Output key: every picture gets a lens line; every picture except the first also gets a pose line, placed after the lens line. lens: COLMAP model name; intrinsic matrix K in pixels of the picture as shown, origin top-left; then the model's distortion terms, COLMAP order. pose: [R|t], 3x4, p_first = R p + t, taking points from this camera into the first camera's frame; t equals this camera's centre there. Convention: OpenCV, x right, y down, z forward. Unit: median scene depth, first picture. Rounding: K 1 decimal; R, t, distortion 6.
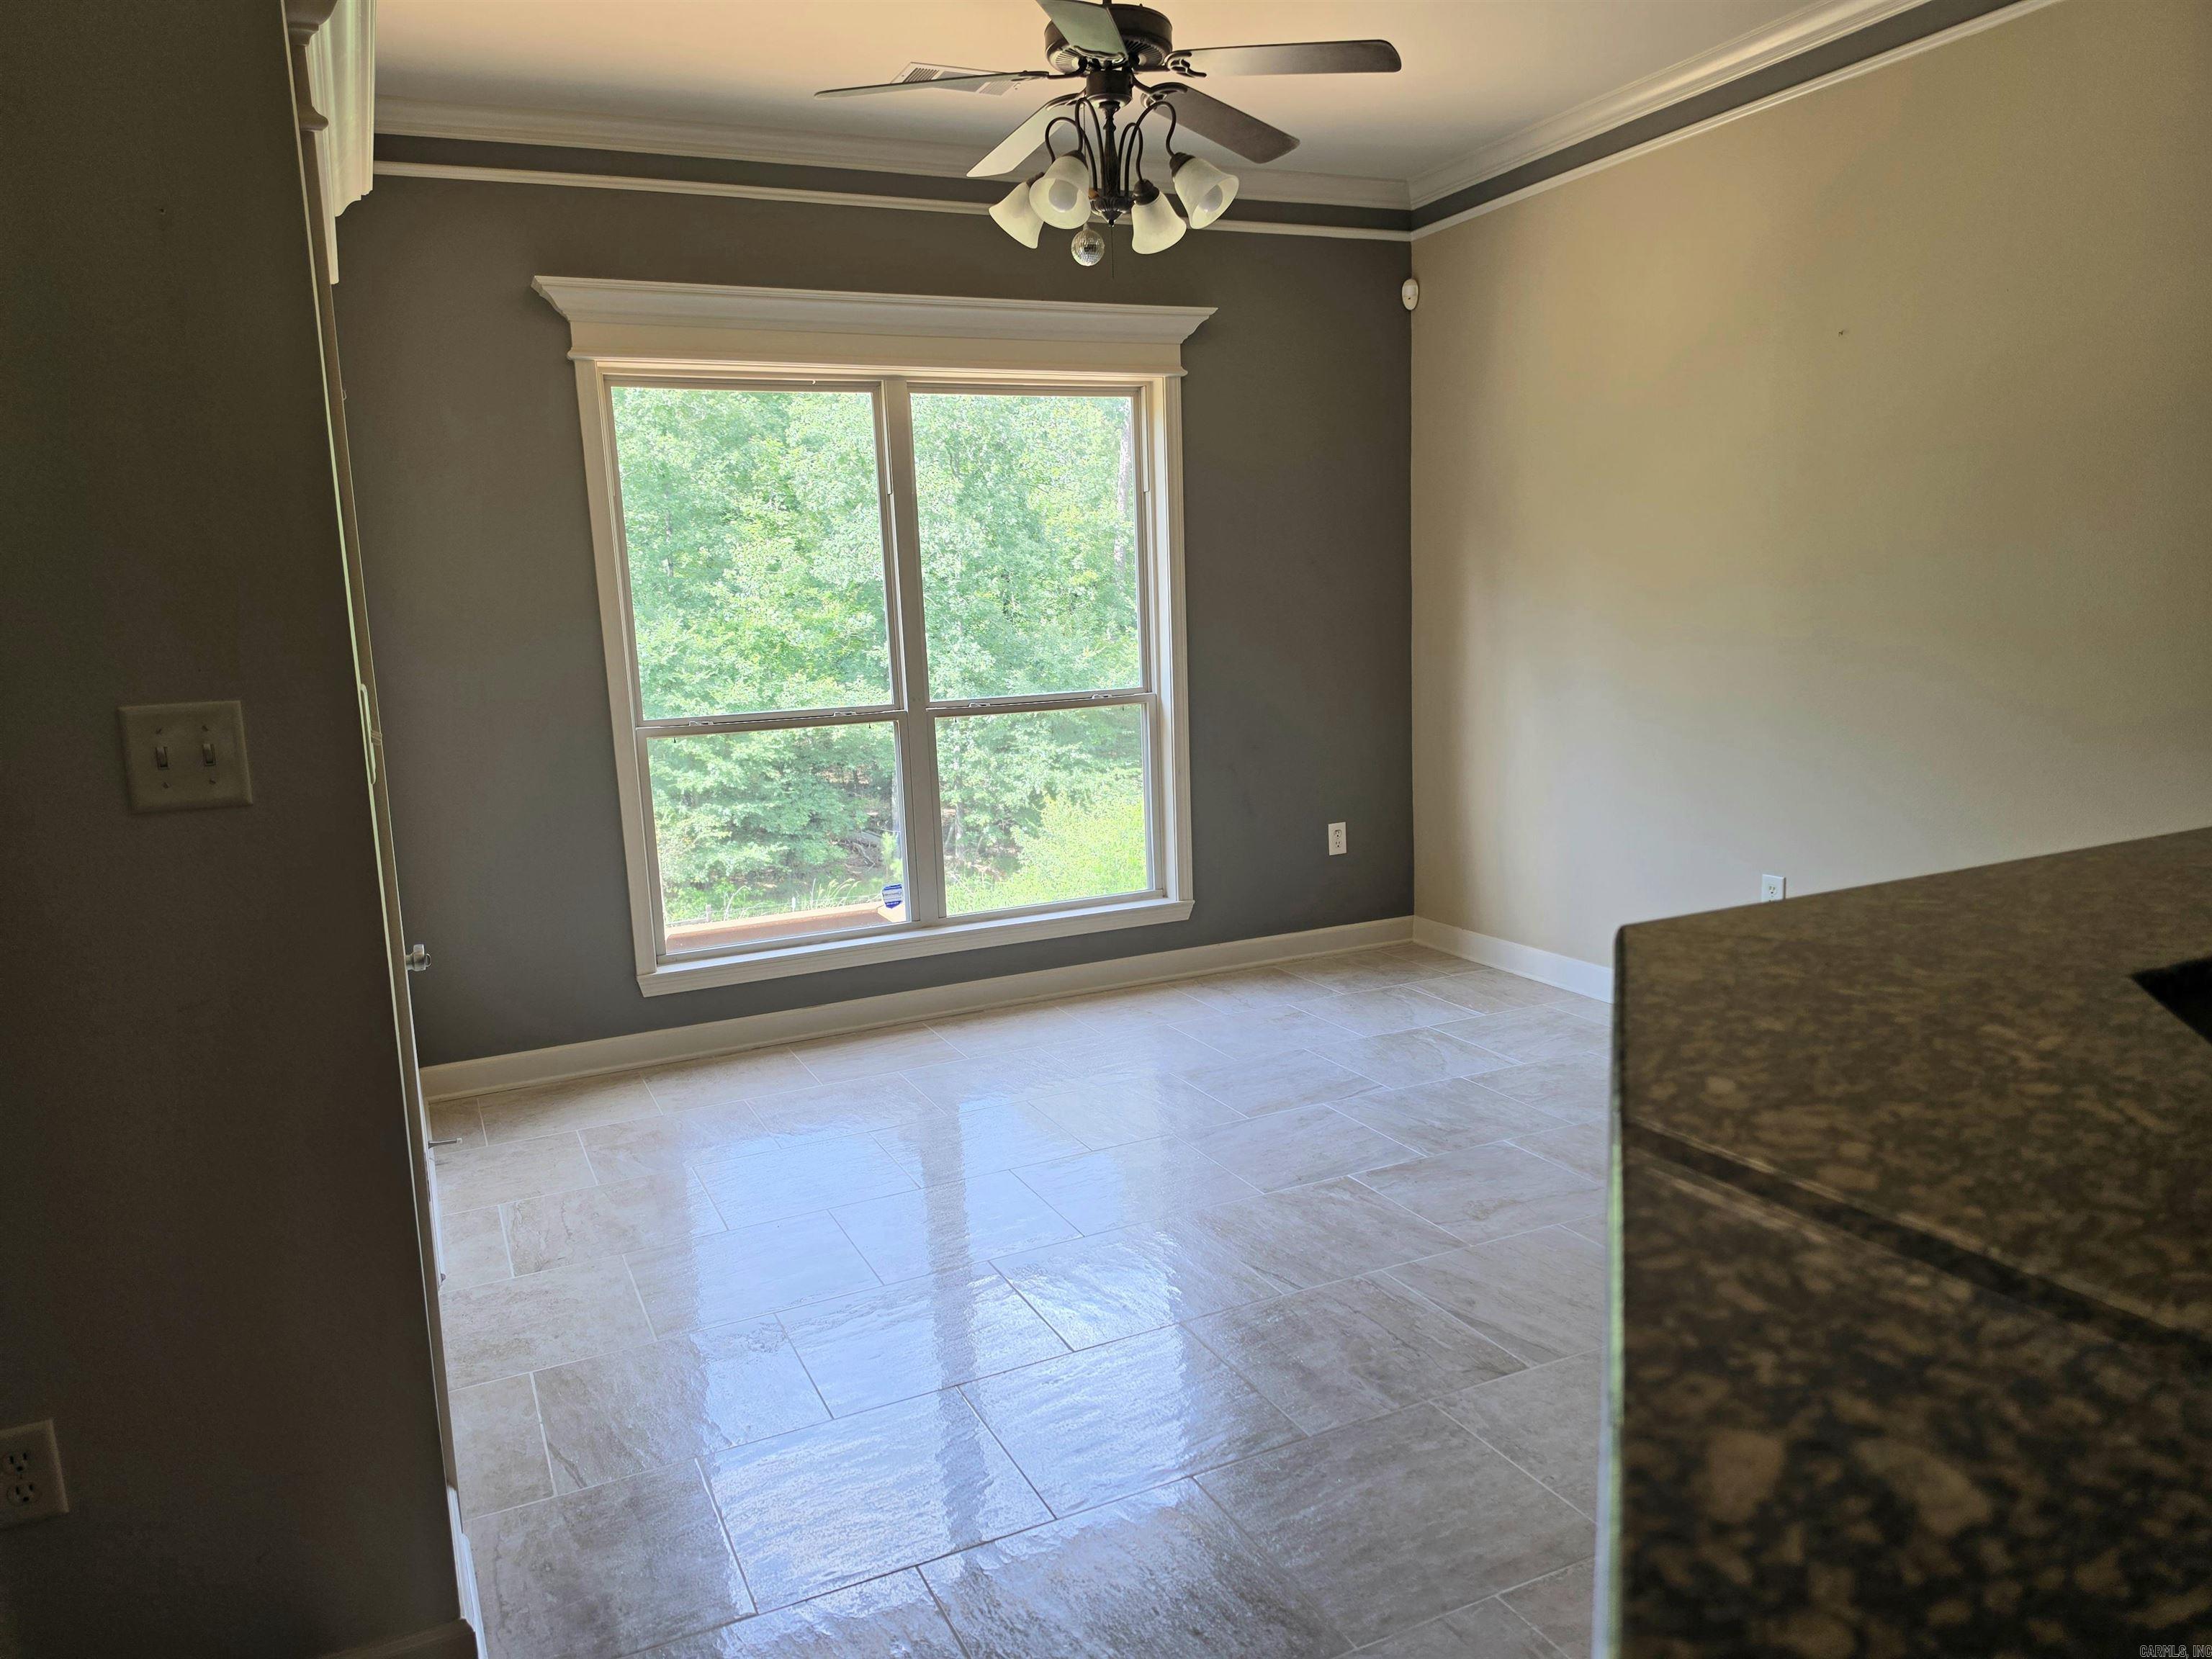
lens RADIAL K [[1528.3, 0, 1078.4], [0, 1528.3, 851.1], [0, 0, 1]] dist [0.082304, -0.102661]
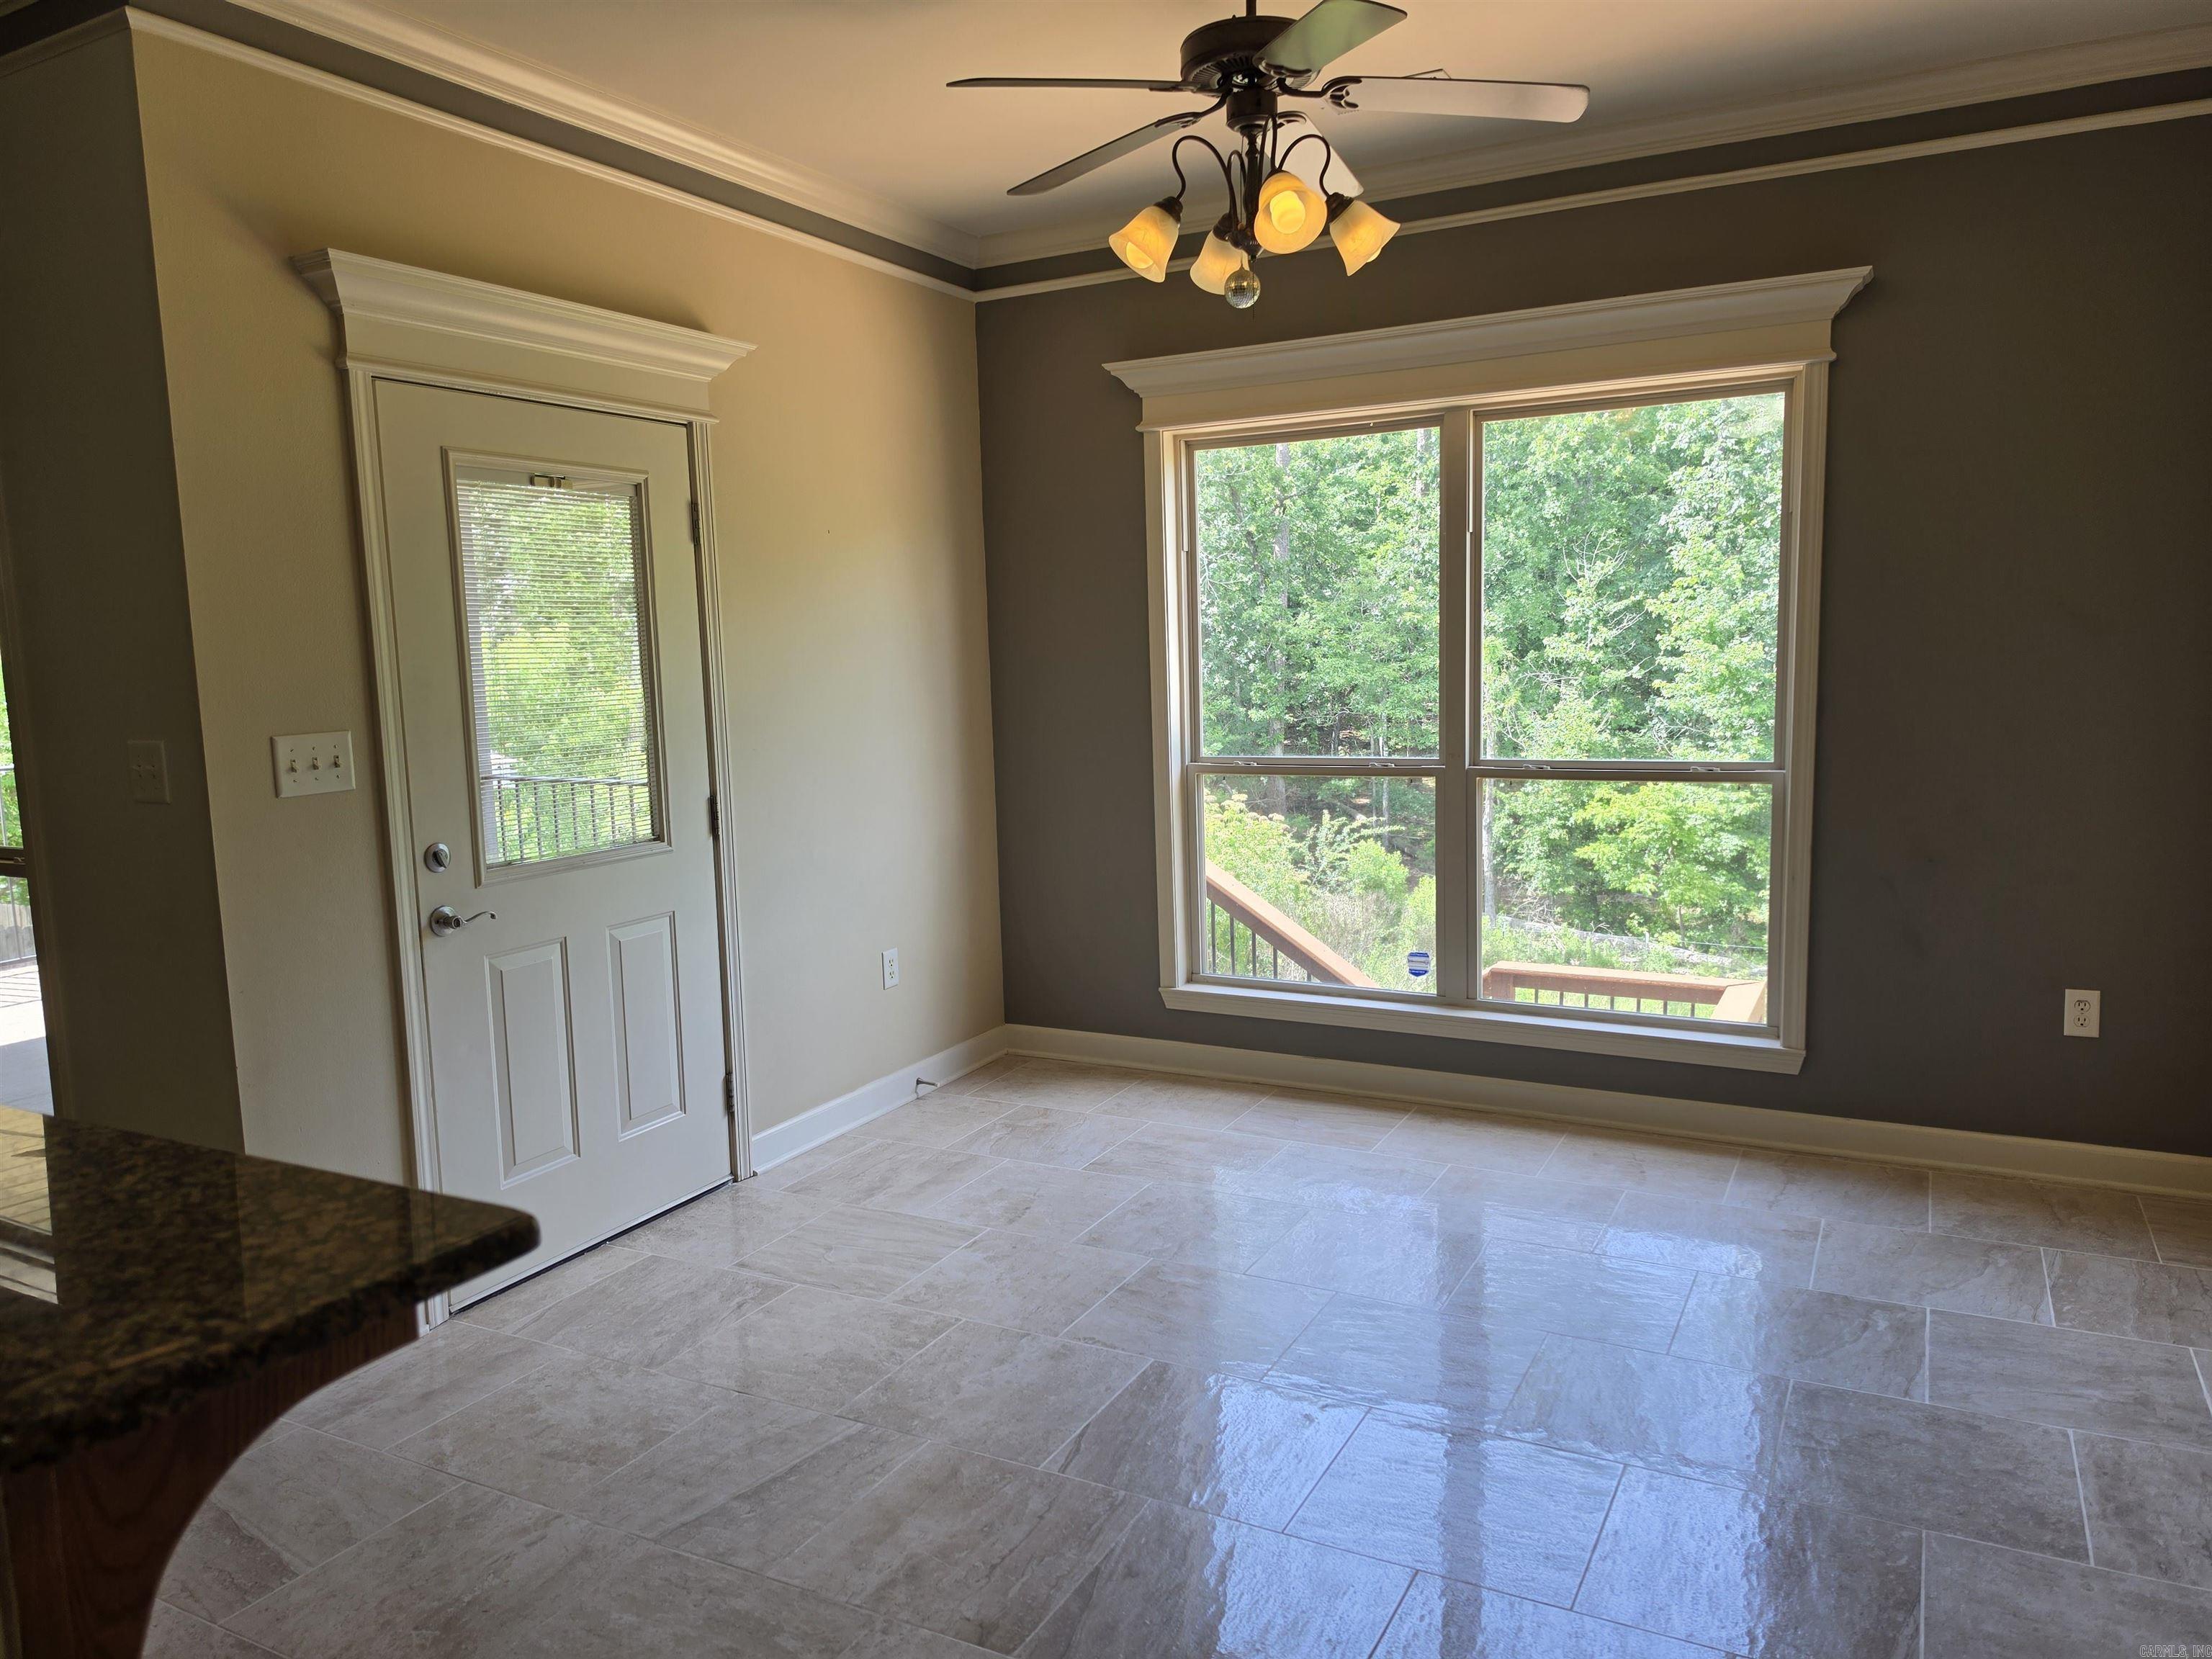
lens RADIAL K [[1533.2, 0, 1122.1], [0, 1533.2, 828.1], [0, 0, 1]] dist [0.052329, -0.061683]
pose [[0.603644, 0.122345, -0.787811, 0.491290], [-0.128637, 0.990154, 0.055203, -0.079943], [0.786808, 0.068019, 0.613439, 0.279634]]
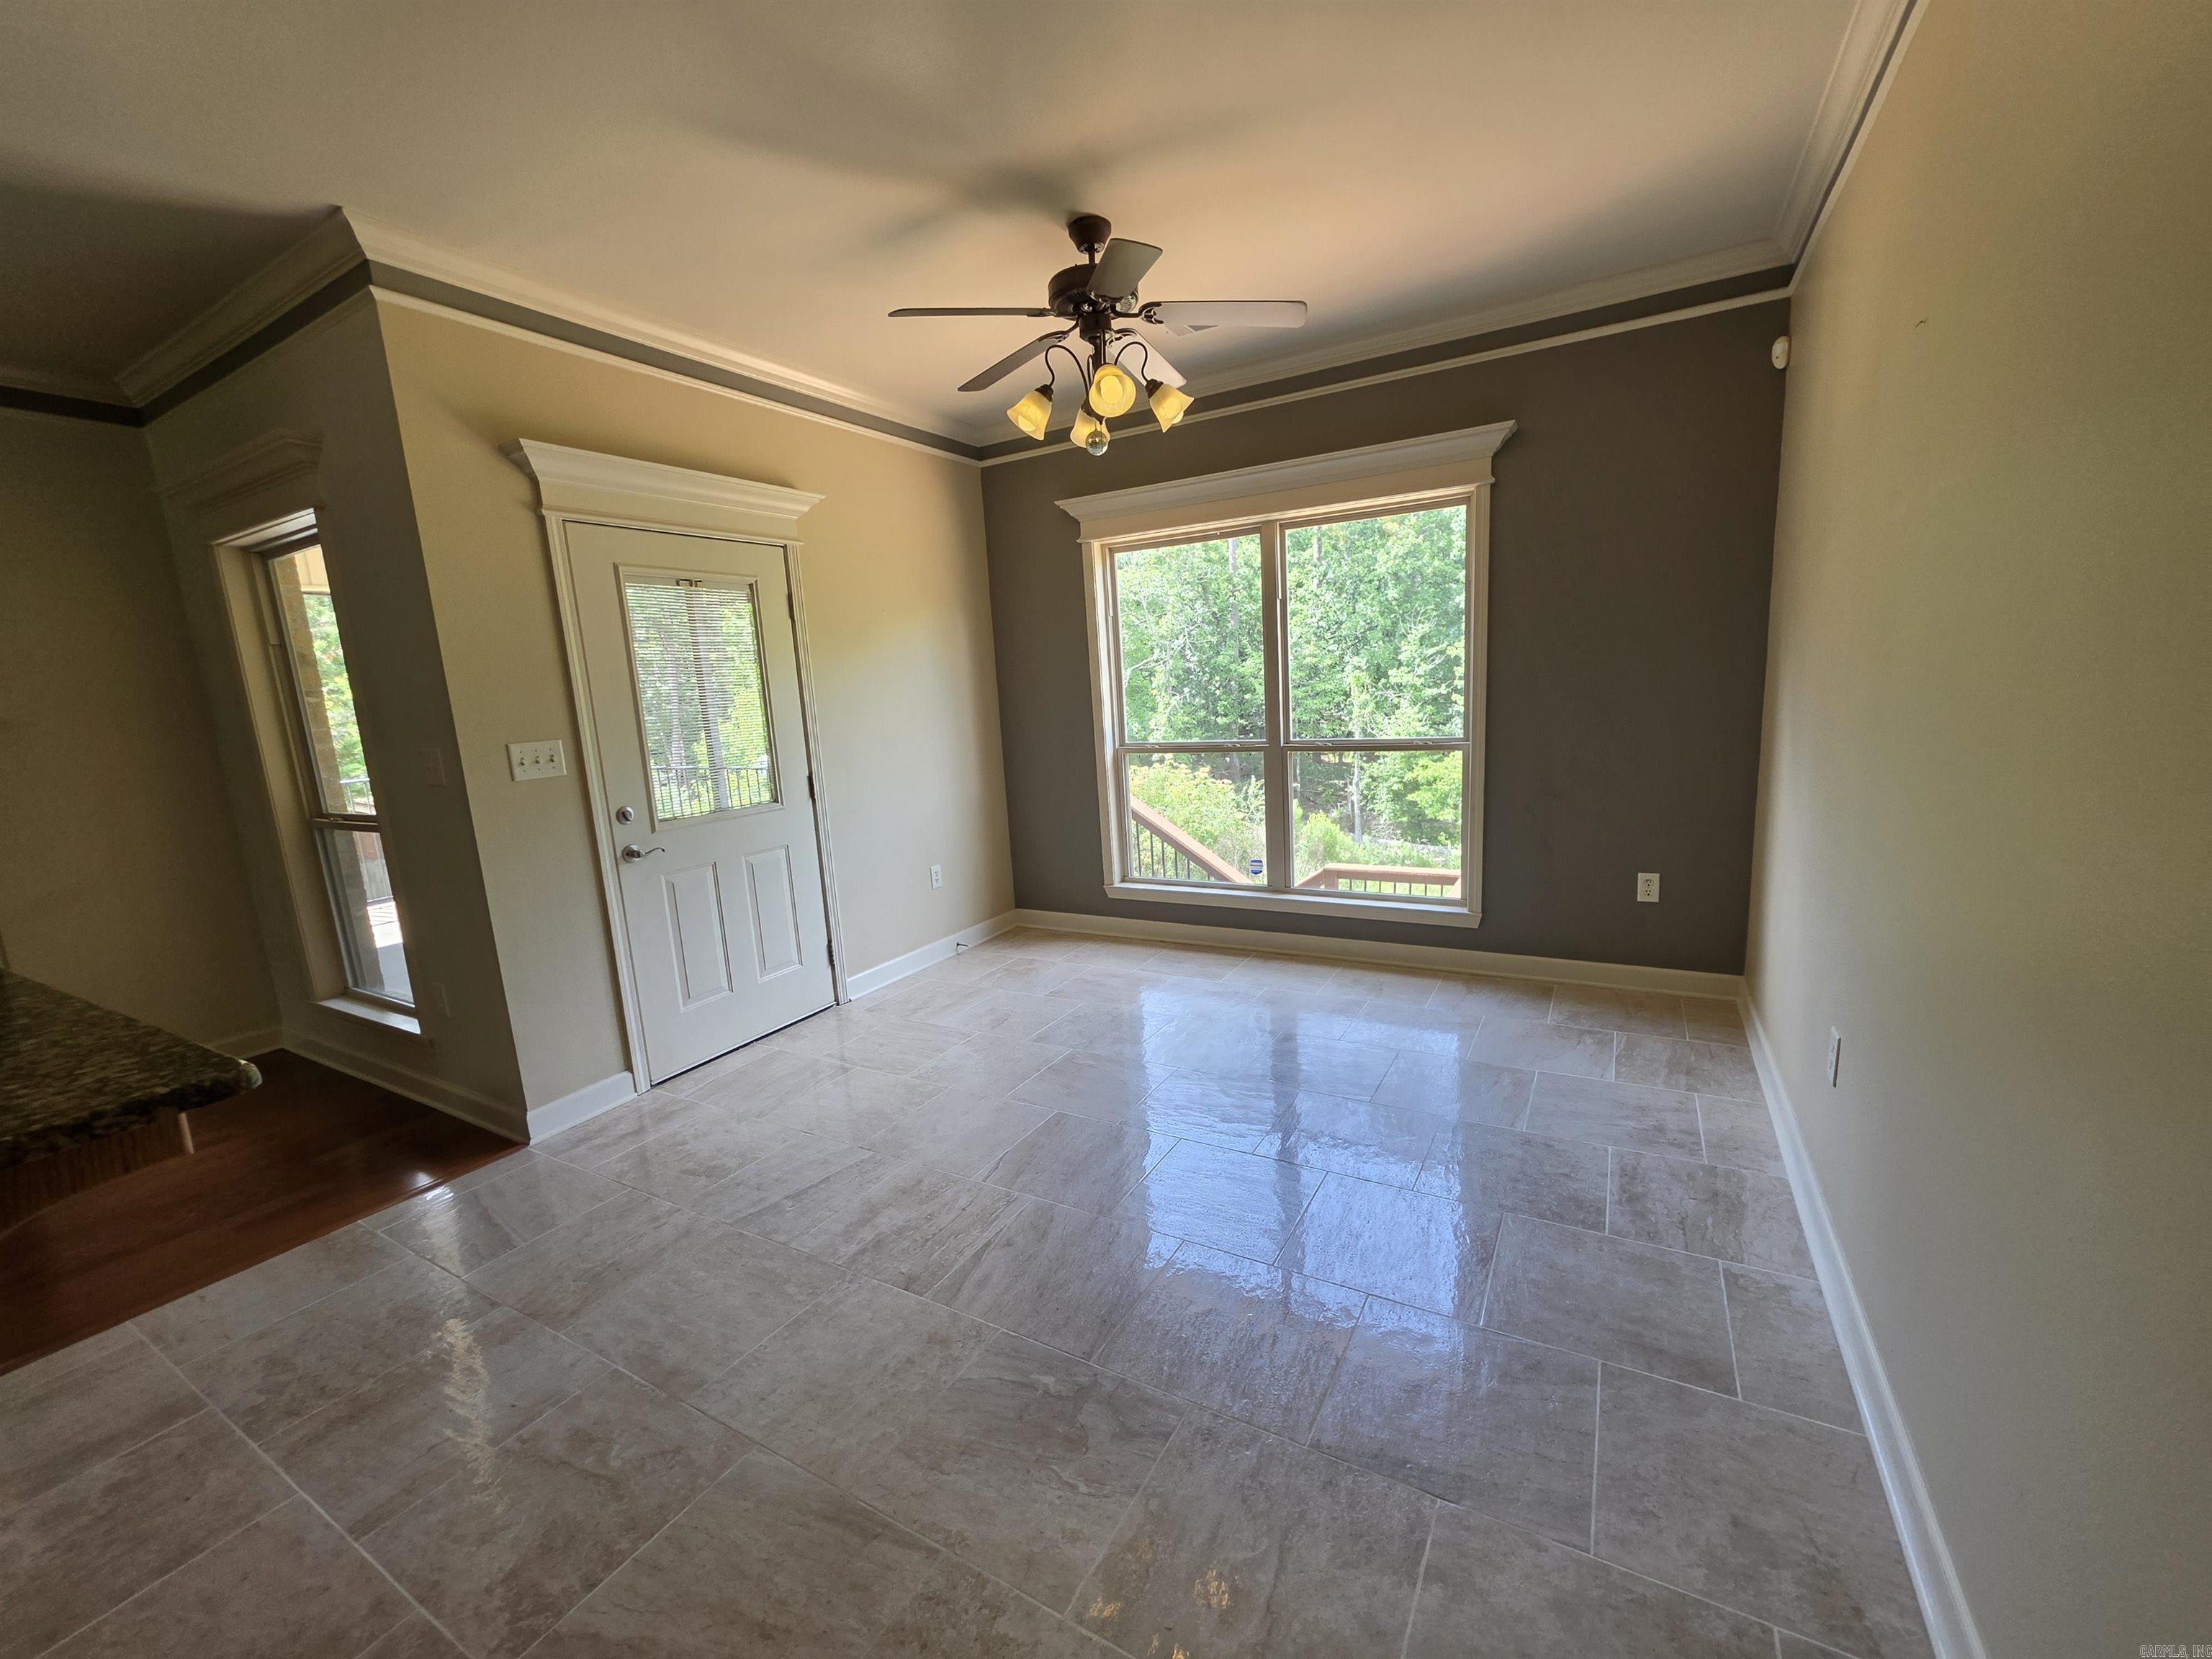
lens RADIAL K [[895.4, 0, 1126.1], [0, 895.4, 837.7], [0, 0, 1]] dist [-0.005906, 0.002095]
pose [[0.582962, 0.150189, -0.798498, 0.507303], [-0.103077, 0.988497, 0.110672, -0.083950], [0.805934, 0.017789, 0.591738, 0.367035]]
